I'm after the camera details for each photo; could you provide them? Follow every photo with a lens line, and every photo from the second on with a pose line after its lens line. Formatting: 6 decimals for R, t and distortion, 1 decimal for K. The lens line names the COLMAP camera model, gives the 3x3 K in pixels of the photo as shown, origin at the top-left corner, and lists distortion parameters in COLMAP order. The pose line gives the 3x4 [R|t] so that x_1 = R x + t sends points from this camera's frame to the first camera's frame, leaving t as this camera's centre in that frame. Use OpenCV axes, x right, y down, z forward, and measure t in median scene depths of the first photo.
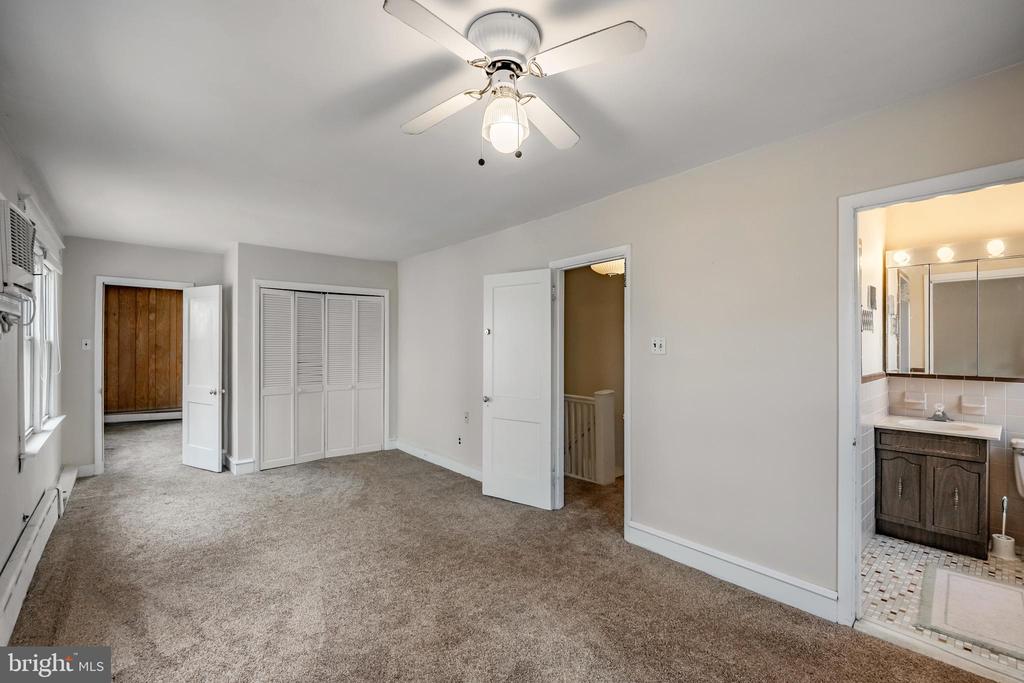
lens RADIAL K [[427.6, 0, 512.0], [0, 427.6, 341.5], [0, 0, 1]] dist [0.000198, 0.000023]
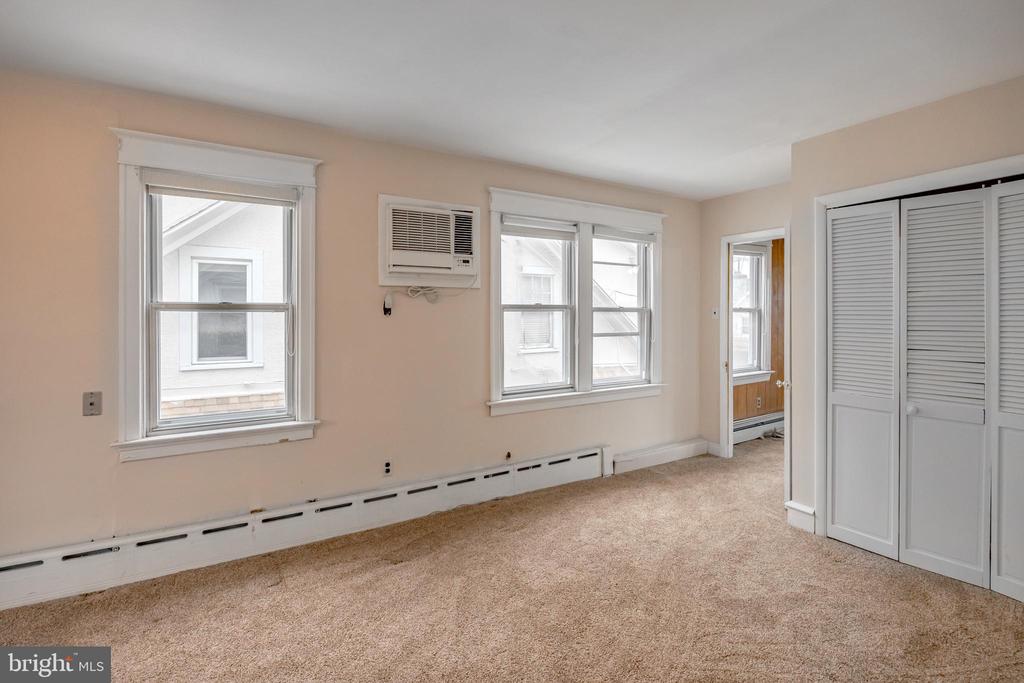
lens RADIAL K [[486.3, 0, 505.7], [0, 486.3, 317.5], [0, 0, 1]] dist [0.000313, 0.000225]
pose [[-0.189316, 0.006951, -0.981892, 0.131807], [0.010594, 0.999931, 0.005036, 0.008435], [0.981859, -0.009449, -0.189377, 0.819034]]
